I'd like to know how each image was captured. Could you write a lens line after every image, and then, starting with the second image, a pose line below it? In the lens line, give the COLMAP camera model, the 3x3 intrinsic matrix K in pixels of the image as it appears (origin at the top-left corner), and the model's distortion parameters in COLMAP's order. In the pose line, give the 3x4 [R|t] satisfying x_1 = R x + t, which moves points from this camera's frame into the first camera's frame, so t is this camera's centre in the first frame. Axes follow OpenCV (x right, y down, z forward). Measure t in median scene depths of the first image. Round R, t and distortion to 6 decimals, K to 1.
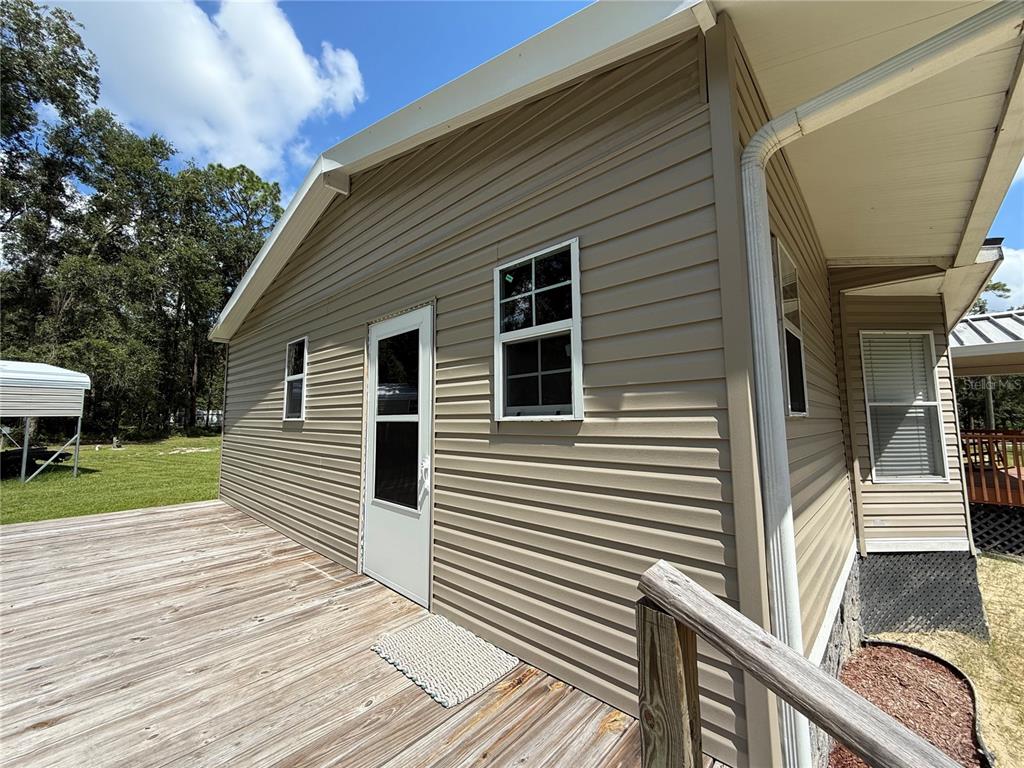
lens RADIAL K [[408.0, 0, 511.3], [0, 408.0, 382.4], [0, 0, 1]] dist [0.001011, 0.000659]
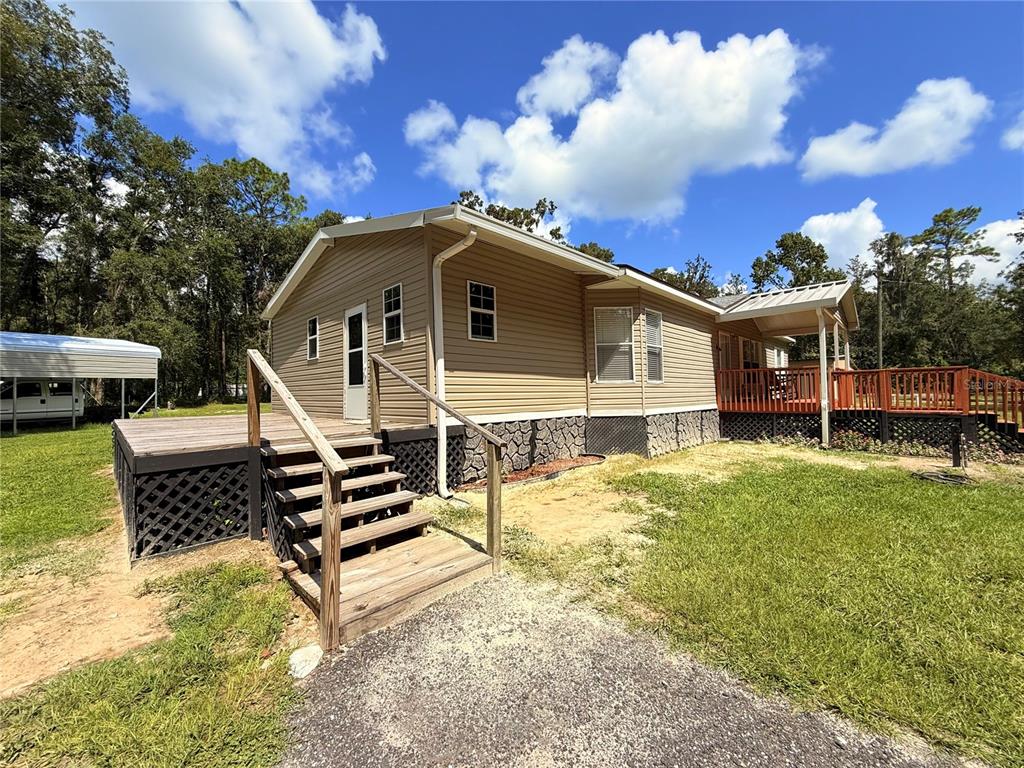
lens RADIAL K [[408.0, 0, 511.6], [0, 408.0, 383.8], [0, 0, 1]] dist [0.001011, 0.000659]
pose [[0.999382, -0.015573, -0.031522, 0.084346], [0.017626, 0.997668, 0.065943, 0.017178], [0.030421, -0.066457, 0.997325, -0.164147]]
